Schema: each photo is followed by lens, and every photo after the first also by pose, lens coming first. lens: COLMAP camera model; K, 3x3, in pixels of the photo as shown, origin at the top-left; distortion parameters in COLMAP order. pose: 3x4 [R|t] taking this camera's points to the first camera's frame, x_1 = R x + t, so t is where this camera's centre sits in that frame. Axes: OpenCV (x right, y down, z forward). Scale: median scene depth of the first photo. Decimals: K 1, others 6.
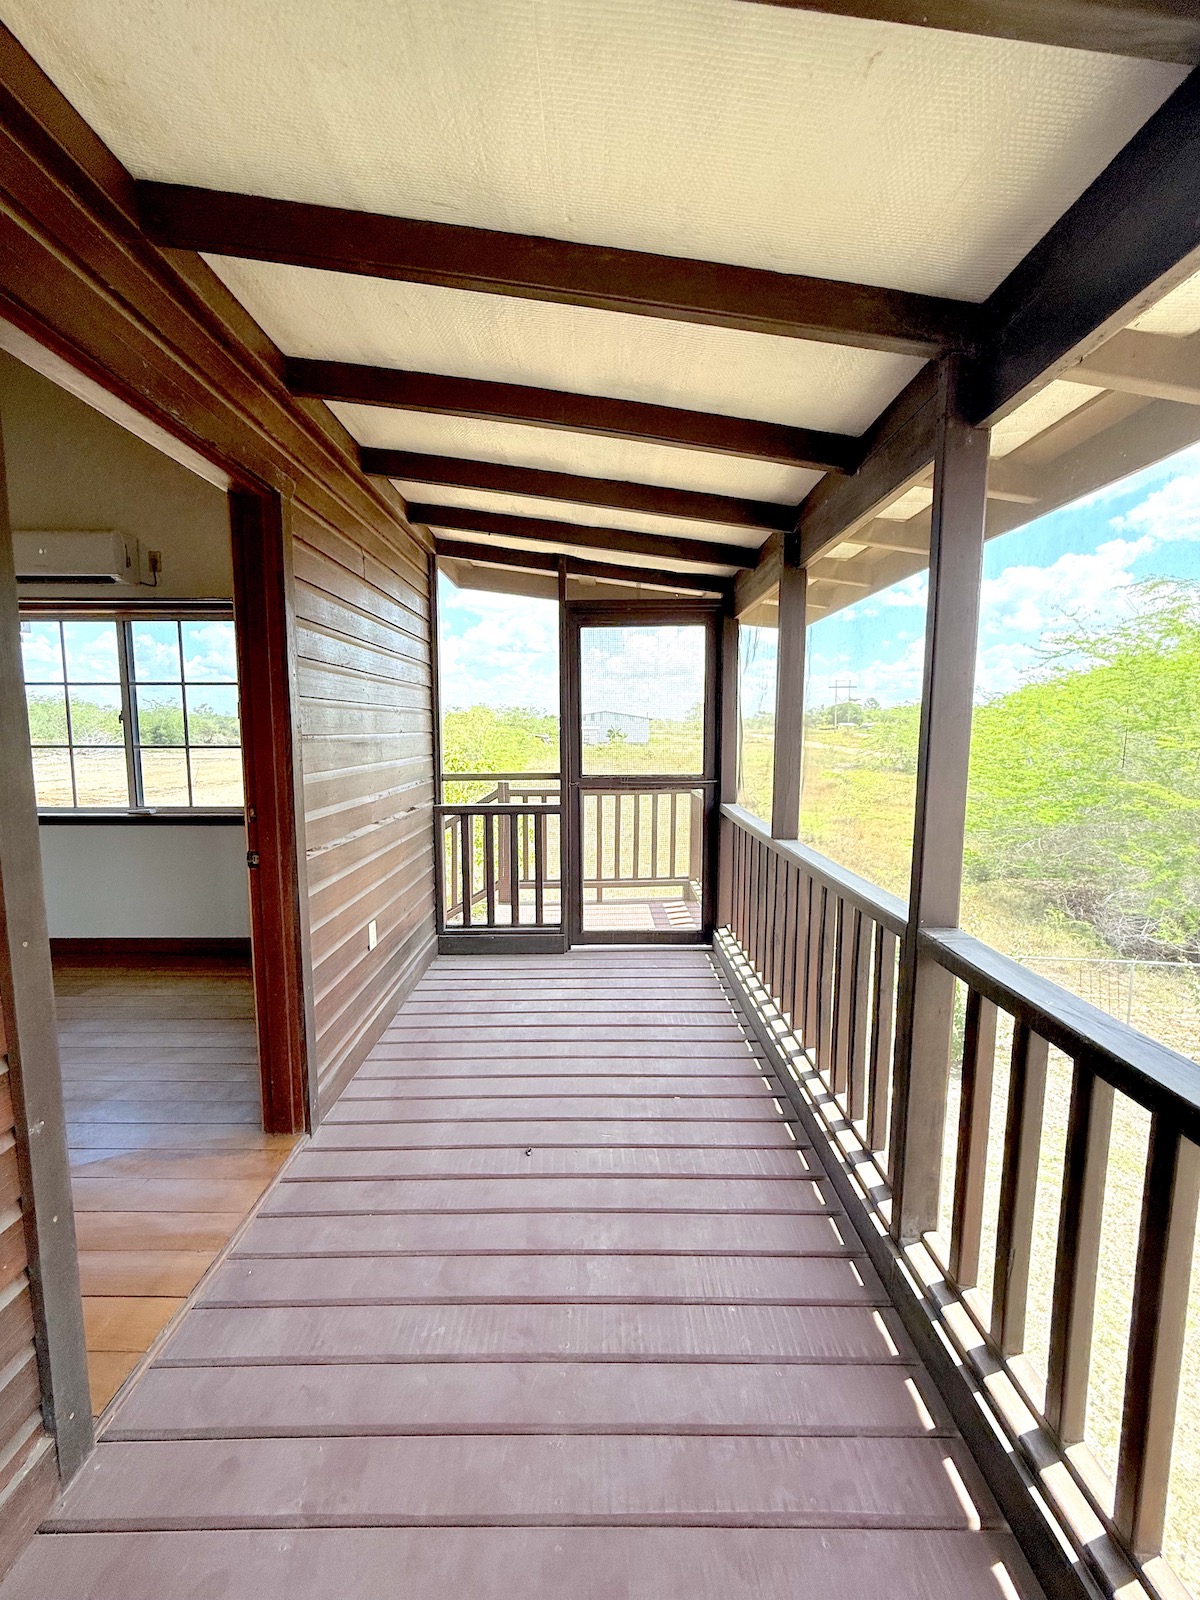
lens RADIAL K [[643.9, 0, 598.2], [0, 643.9, 794.6], [0, 0, 1]] dist [-0.000775, 0.000805]
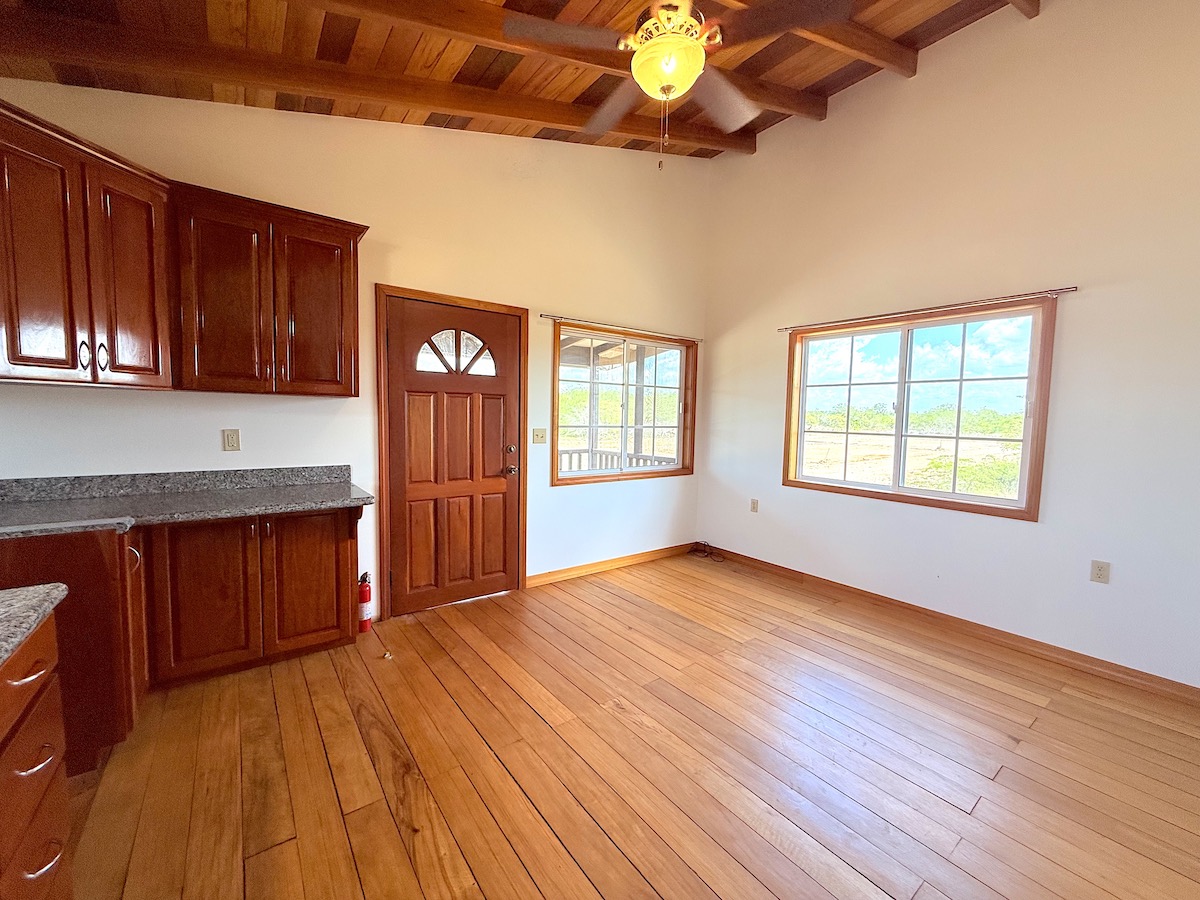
lens RADIAL K [[482.9, 0, 595.0], [0, 482.9, 448.9], [0, 0, 1]] dist [-0.000775, 0.000805]
pose [[0.603979, 0.071364, -0.793799, -0.358847], [-0.107667, 0.994159, 0.007457, 0.004256], [0.789695, 0.080962, 0.608135, 0.020284]]
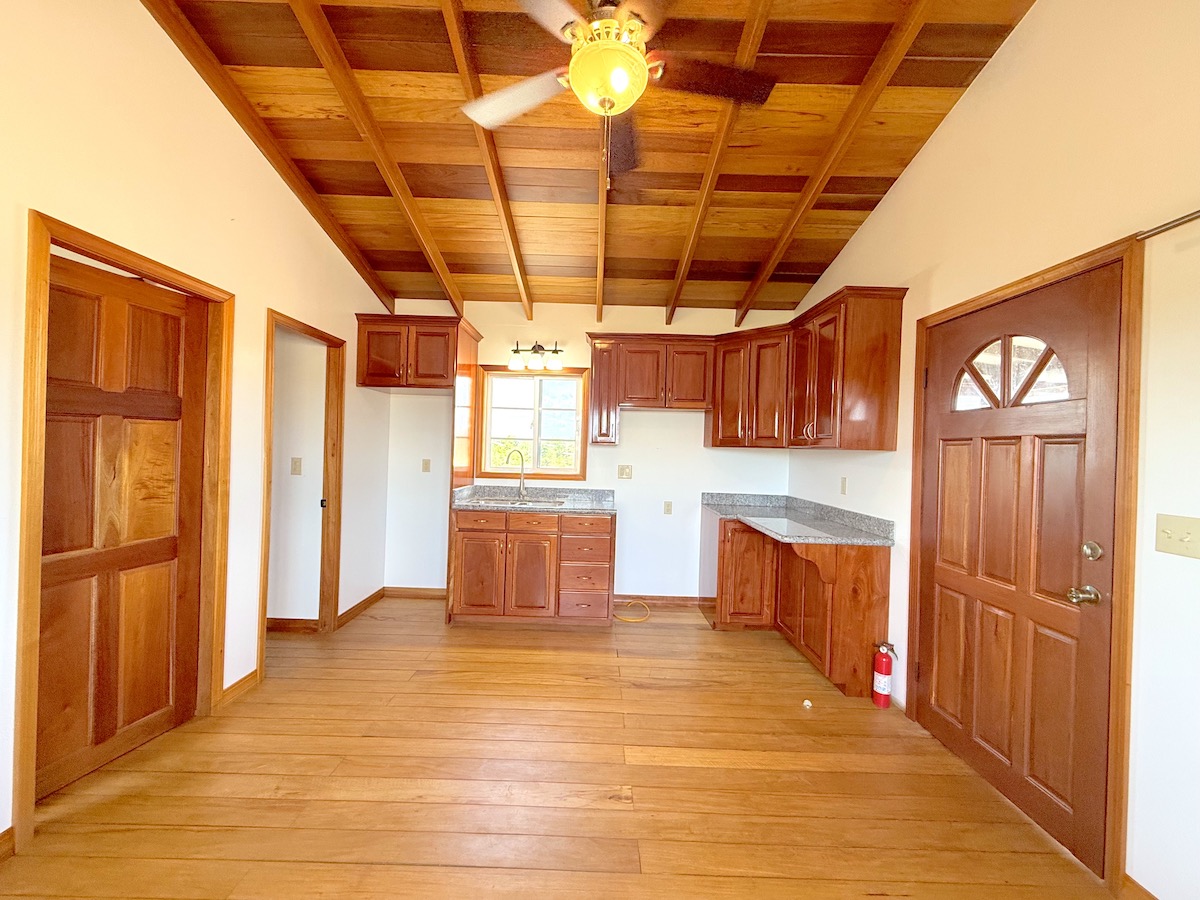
lens RADIAL K [[482.9, 0, 596.0], [0, 482.9, 448.5], [0, 0, 1]] dist [-0.000775, 0.000805]
pose [[-0.999459, -0.032812, 0.002046, -0.744466], [-0.032394, 0.993511, 0.109029, -0.091841], [-0.005610, 0.108903, -0.994037, 0.864702]]
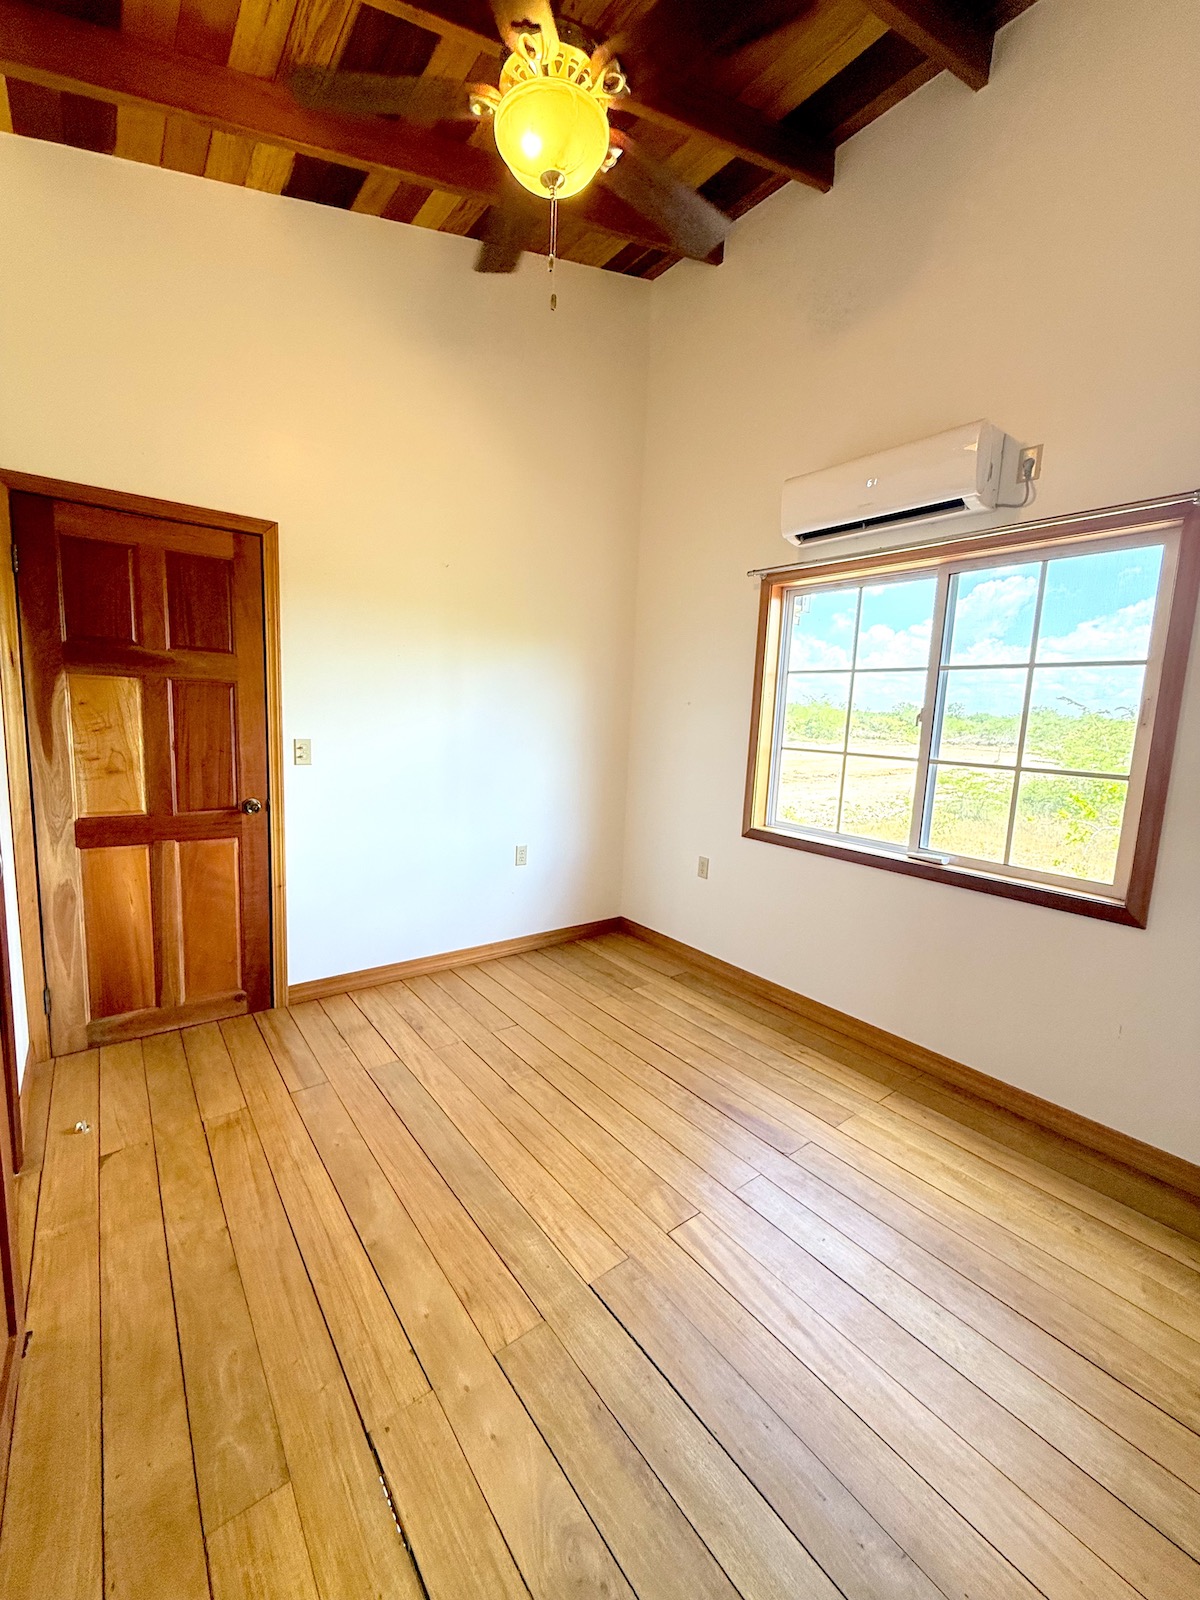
lens RADIAL K [[643.9, 0, 600.0], [0, 643.9, 798.5], [0, 0, 1]] dist [-0.000775, 0.000805]
pose [[0.610392, 0.133812, -0.780715, -0.398966], [-0.127050, 0.989406, 0.070249, -0.038677], [0.781844, 0.056311, 0.620926, 0.308043]]
